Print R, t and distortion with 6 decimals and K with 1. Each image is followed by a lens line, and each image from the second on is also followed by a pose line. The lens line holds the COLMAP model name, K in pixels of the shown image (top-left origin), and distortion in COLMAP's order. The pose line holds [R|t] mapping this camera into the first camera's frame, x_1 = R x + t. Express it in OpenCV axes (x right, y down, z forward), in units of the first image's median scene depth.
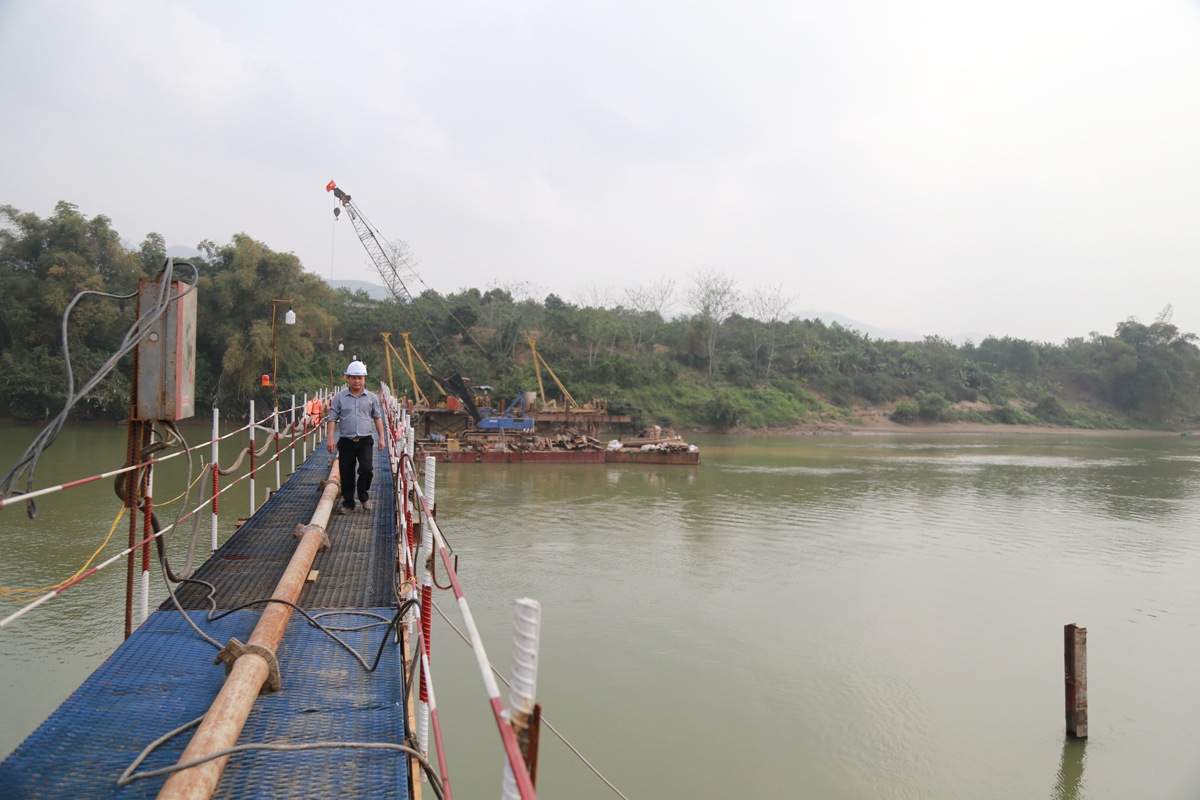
lens RADIAL K [[852.6, 0, 600.0], [0, 852.6, 400.0], [0, 0, 1]] dist [-0.068859, 0.005882]
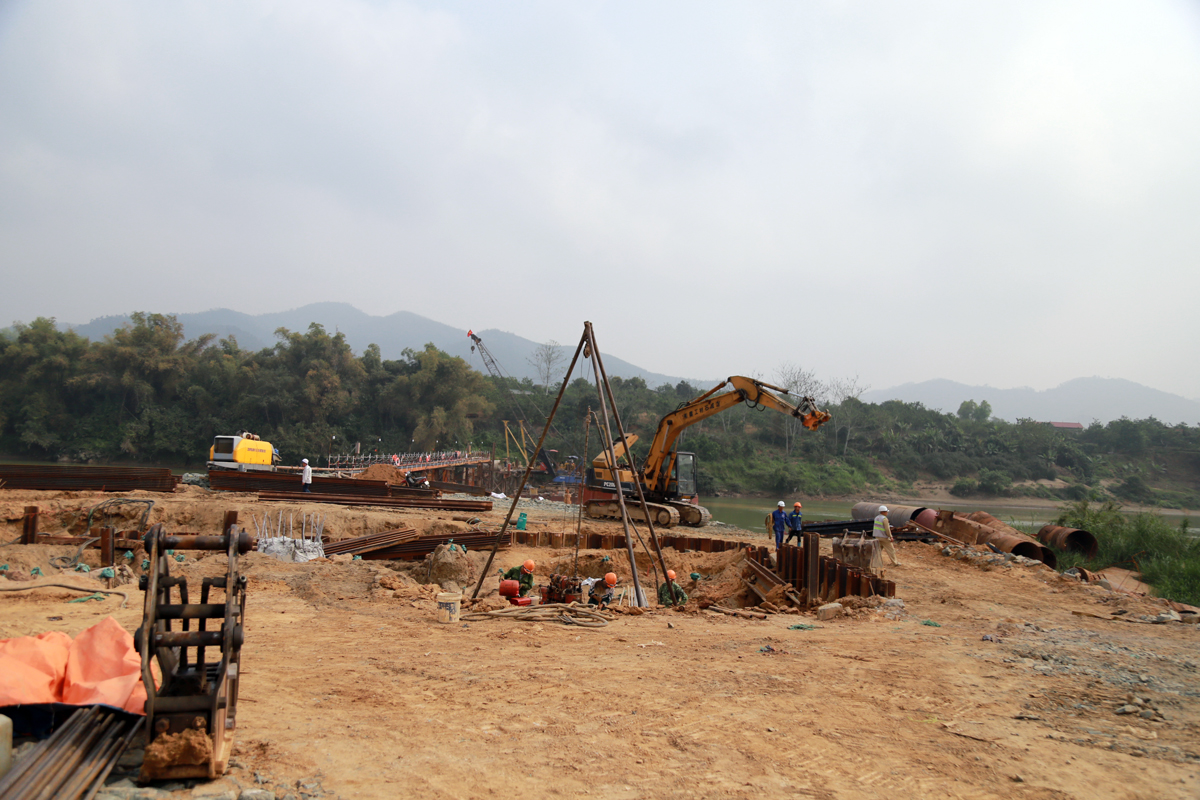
lens RADIAL K [[1112.0, 0, 600.0], [0, 1112.0, 400.0], [0, 0, 1]] dist [-0.120814, 0.017445]
pose [[0.958319, 0.006982, -0.285617, 0.348005], [-0.027277, 0.997371, -0.067138, 0.011430], [0.284397, 0.072131, 0.955989, -0.635615]]
